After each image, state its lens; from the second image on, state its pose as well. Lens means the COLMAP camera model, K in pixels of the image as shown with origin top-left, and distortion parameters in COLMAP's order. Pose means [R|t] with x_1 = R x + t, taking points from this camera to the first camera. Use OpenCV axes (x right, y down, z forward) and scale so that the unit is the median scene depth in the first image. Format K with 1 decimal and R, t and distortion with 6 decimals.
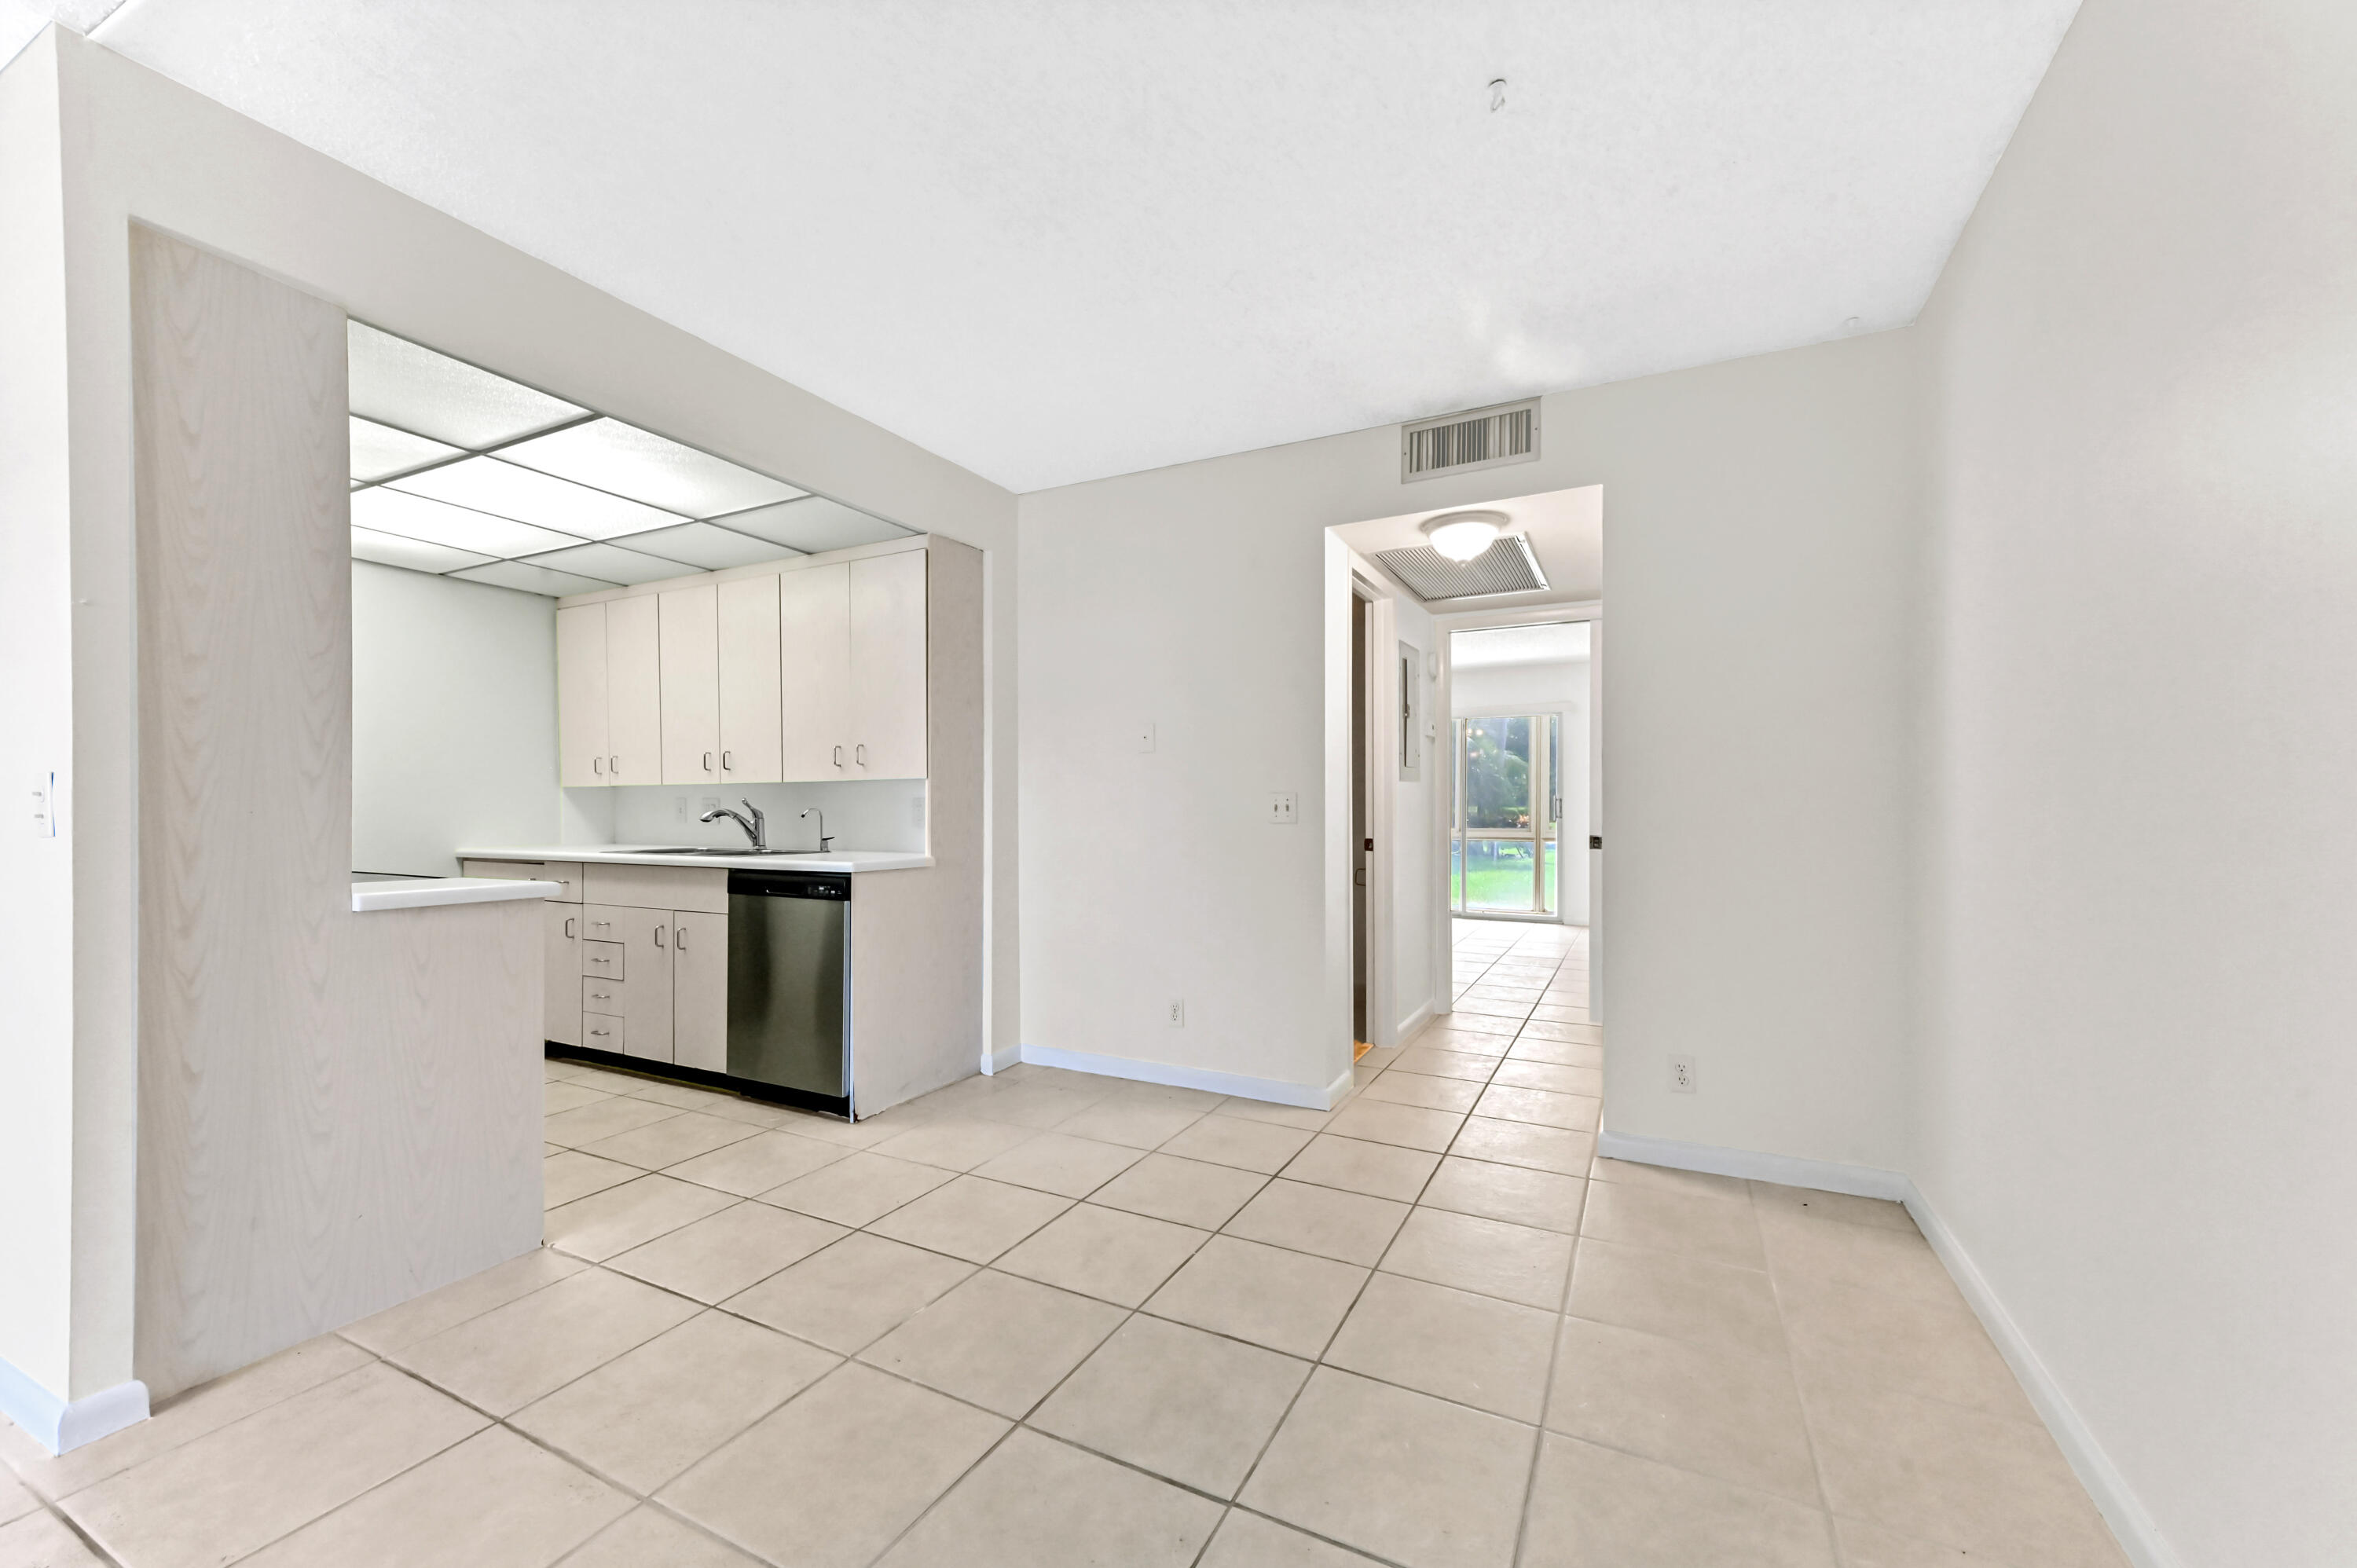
lens RADIAL K [[922.2, 0, 1179.0], [0, 922.2, 807.8], [0, 0, 1]] dist [0.014292, 0.000064]
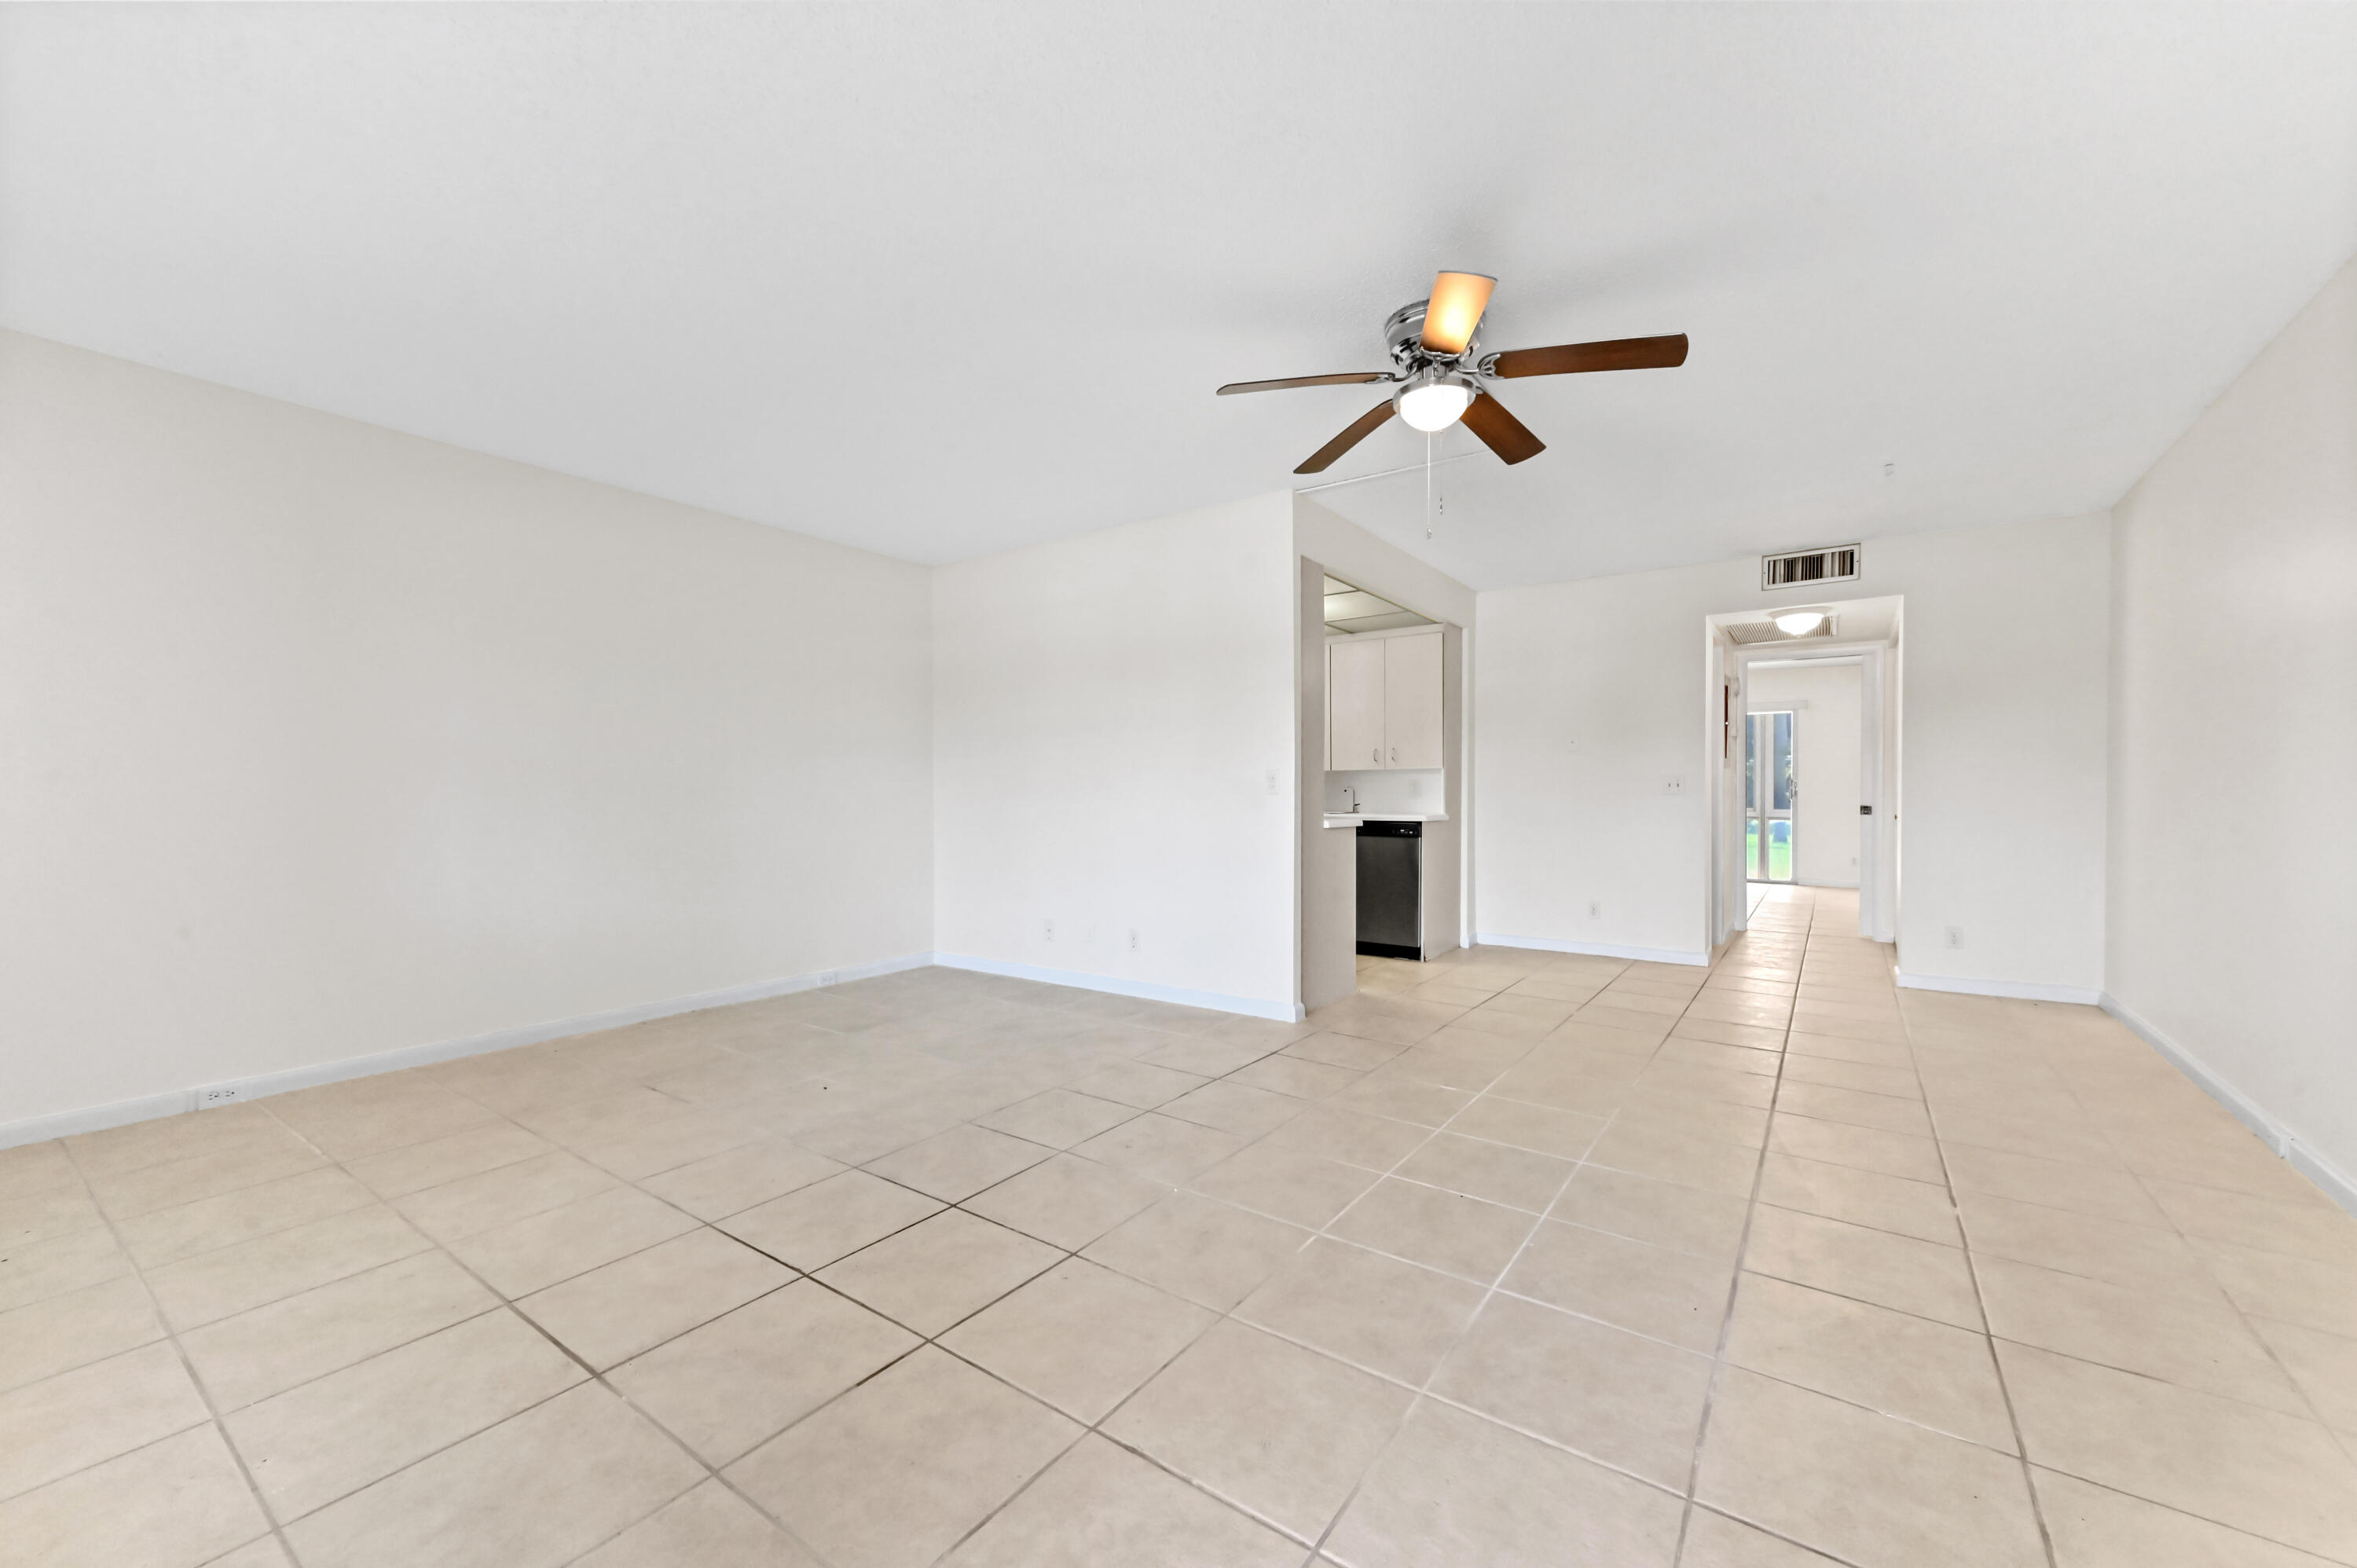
lens RADIAL K [[860.2, 0, 1177.9], [0, 860.2, 791.3], [0, 0, 1]] dist [-0.016078, 0.000134]
pose [[0.982885, 0.001383, -0.184213, -0.440266], [-0.000777, 0.999994, 0.003359, 0.005864], [0.184216, -0.003159, 0.982881, -0.608955]]
